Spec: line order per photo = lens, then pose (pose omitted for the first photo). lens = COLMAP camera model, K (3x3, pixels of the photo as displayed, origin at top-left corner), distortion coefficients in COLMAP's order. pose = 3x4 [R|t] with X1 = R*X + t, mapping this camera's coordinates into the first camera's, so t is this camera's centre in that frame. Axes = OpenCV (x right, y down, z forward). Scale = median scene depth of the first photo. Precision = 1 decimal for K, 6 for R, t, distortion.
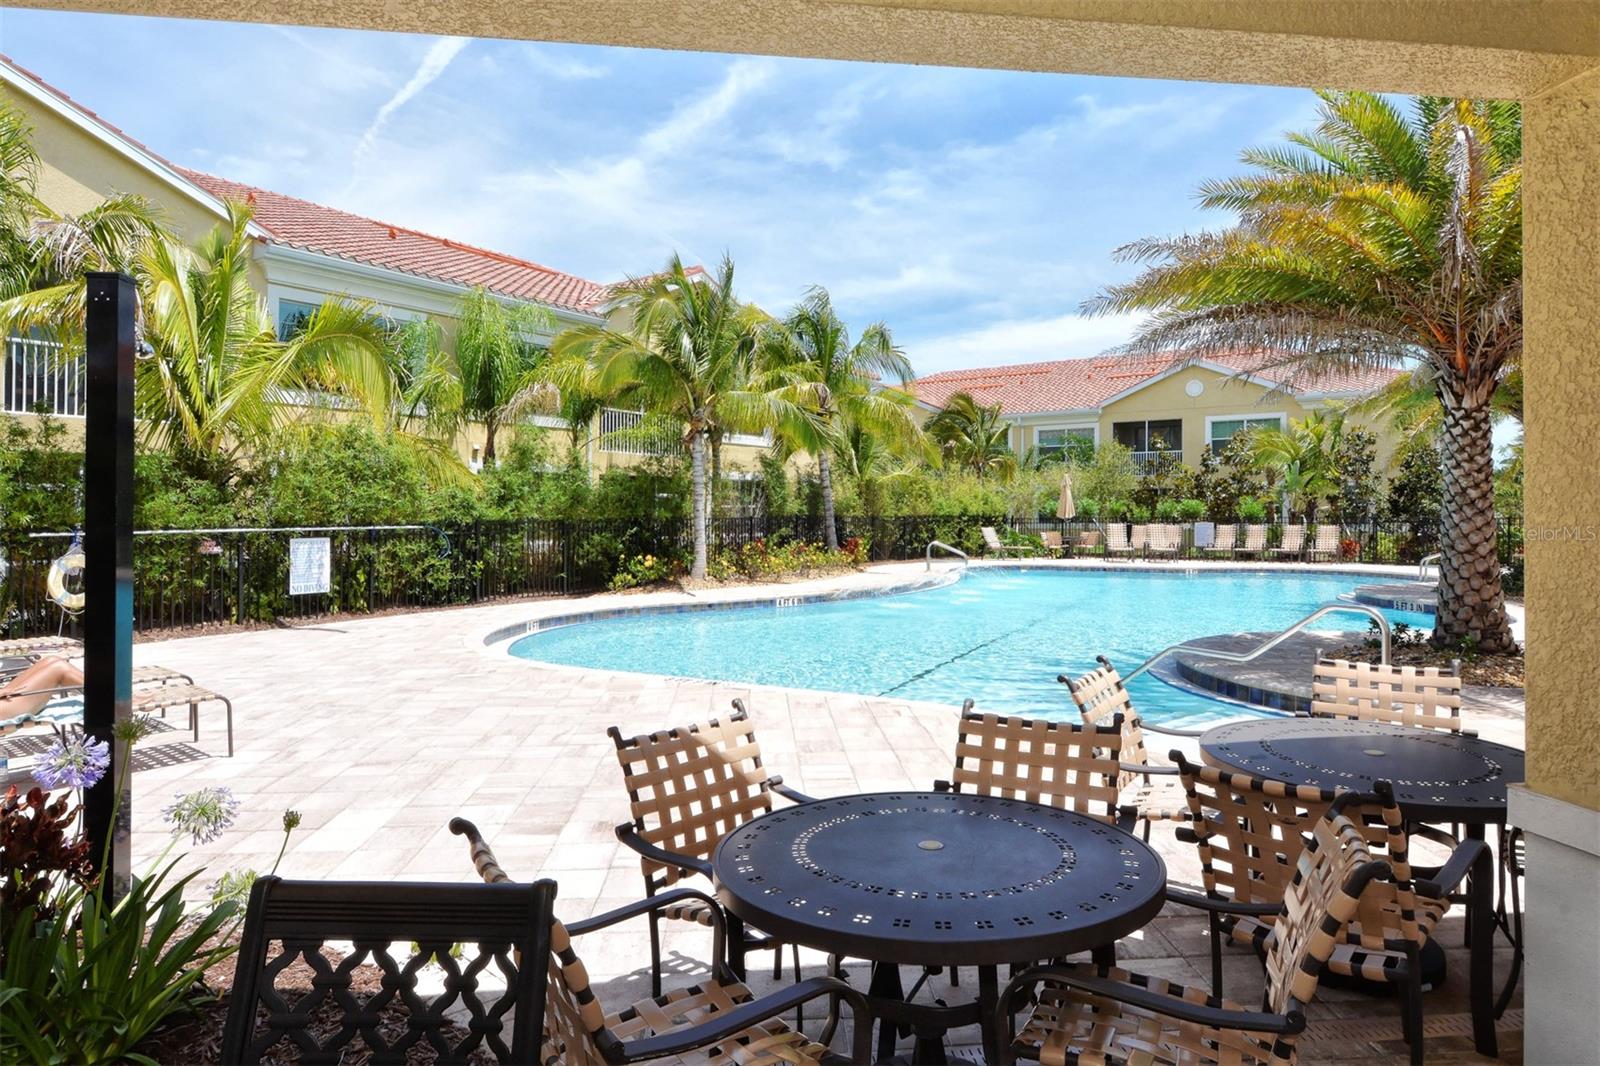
lens RADIAL K [[912.2, 0, 801.6], [0, 912.2, 527.7], [0, 0, 1]] dist [0.017633, 0.001883]
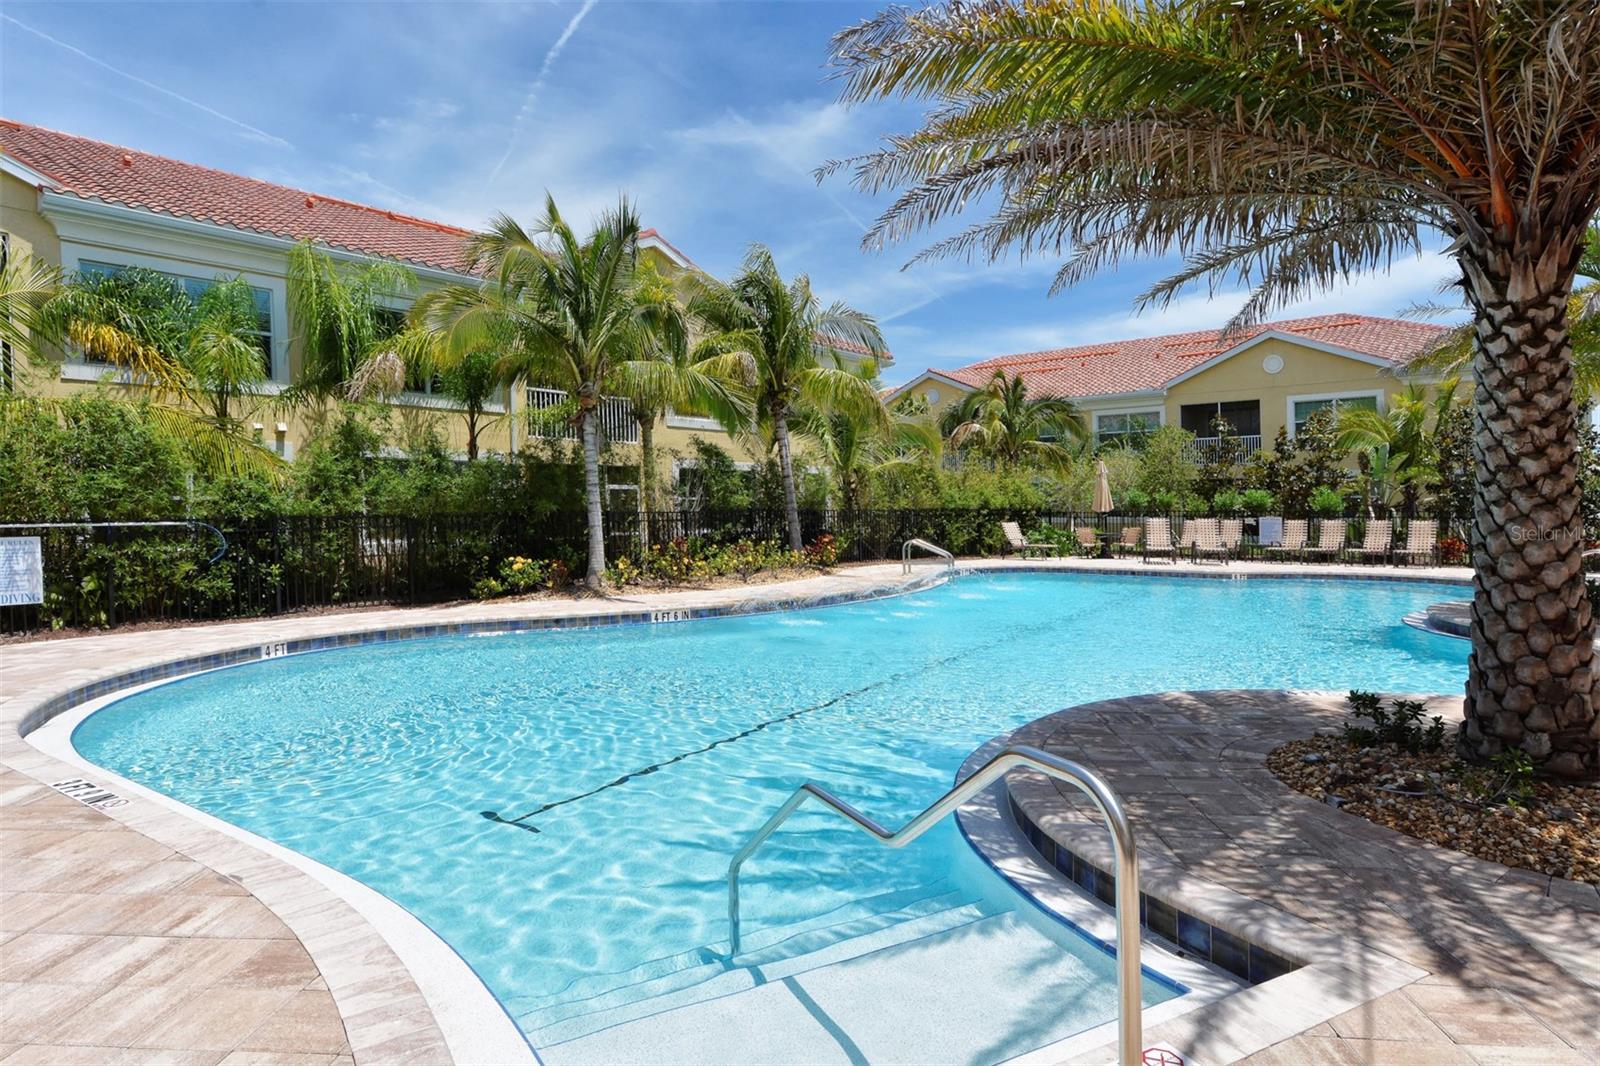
lens RADIAL K [[886.0, 0, 798.5], [0, 886.0, 509.4], [0, 0, 1]] dist [0.018617, -0.002626]
pose [[0.992534, -0.000330, -0.121969, 0.145151], [-0.001203, 0.999921, -0.012495, -0.002500], [0.121964, 0.012548, 0.992455, 0.171614]]
